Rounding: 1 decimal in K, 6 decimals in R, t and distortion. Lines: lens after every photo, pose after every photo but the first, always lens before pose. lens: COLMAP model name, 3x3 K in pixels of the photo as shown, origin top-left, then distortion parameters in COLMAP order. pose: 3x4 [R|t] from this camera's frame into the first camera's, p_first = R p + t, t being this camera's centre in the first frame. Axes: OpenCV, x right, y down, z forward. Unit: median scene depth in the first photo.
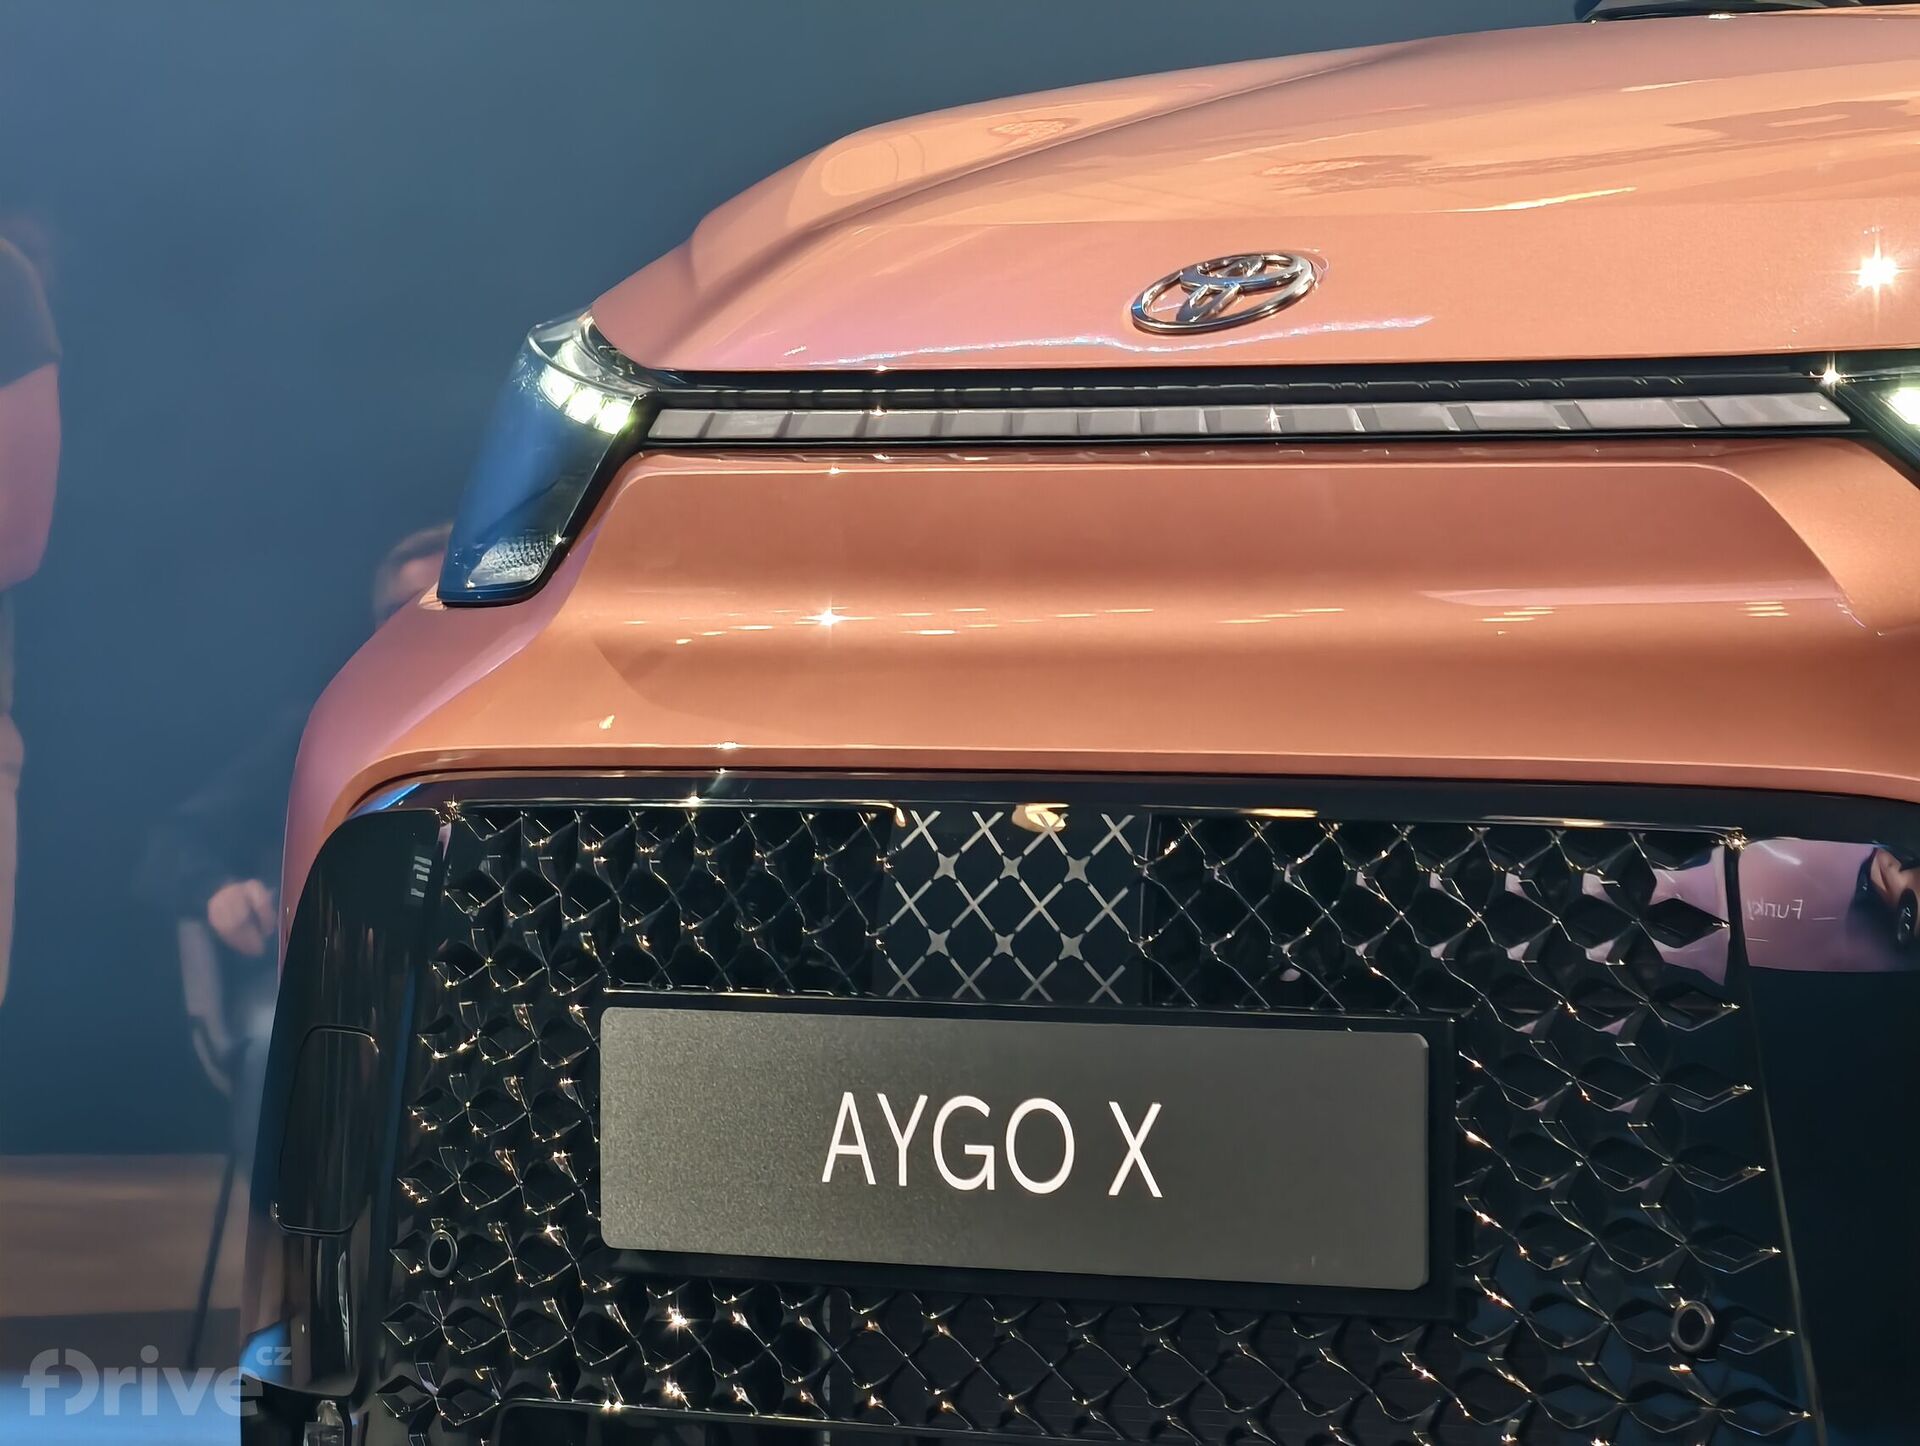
lens RADIAL K [[13169.0, 0, 959.6], [0, 13169.0, 723.0], [0, 0, 1]] dist [-0.027329, 0.000000]
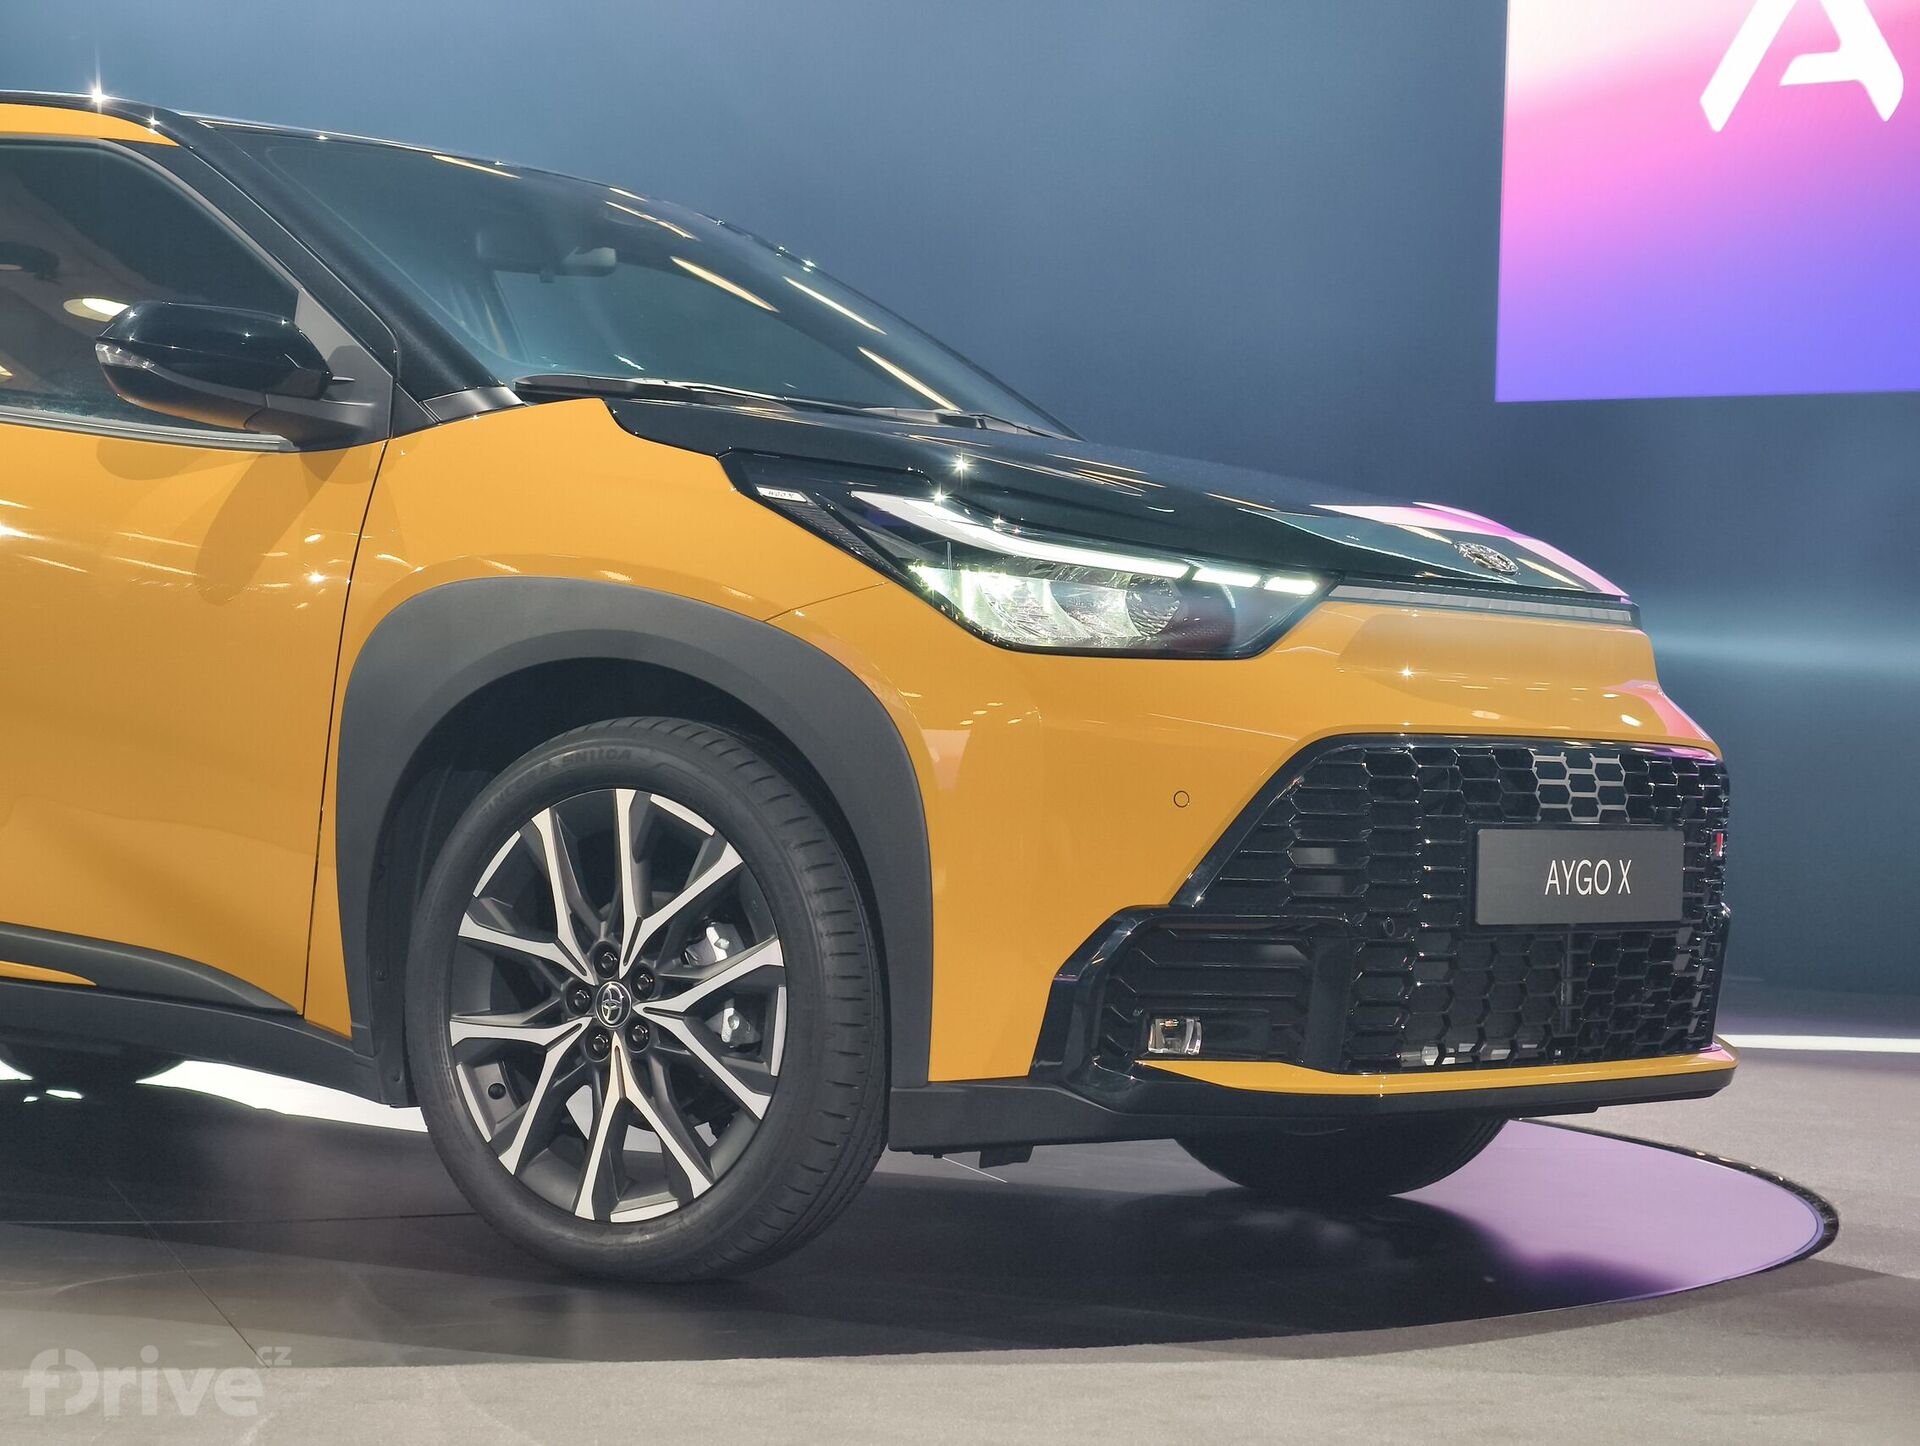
lens RADIAL K [[4962.5, 0, 957.4], [0, 4962.5, 725.0], [0, 0, 1]] dist [0.424013, 0.000000]
pose [[-0.183142, 0.004126, 0.983078, -0.971636], [-0.013412, 0.999888, -0.006695, 0.009494], [-0.982995, -0.014411, -0.183066, 1.309551]]
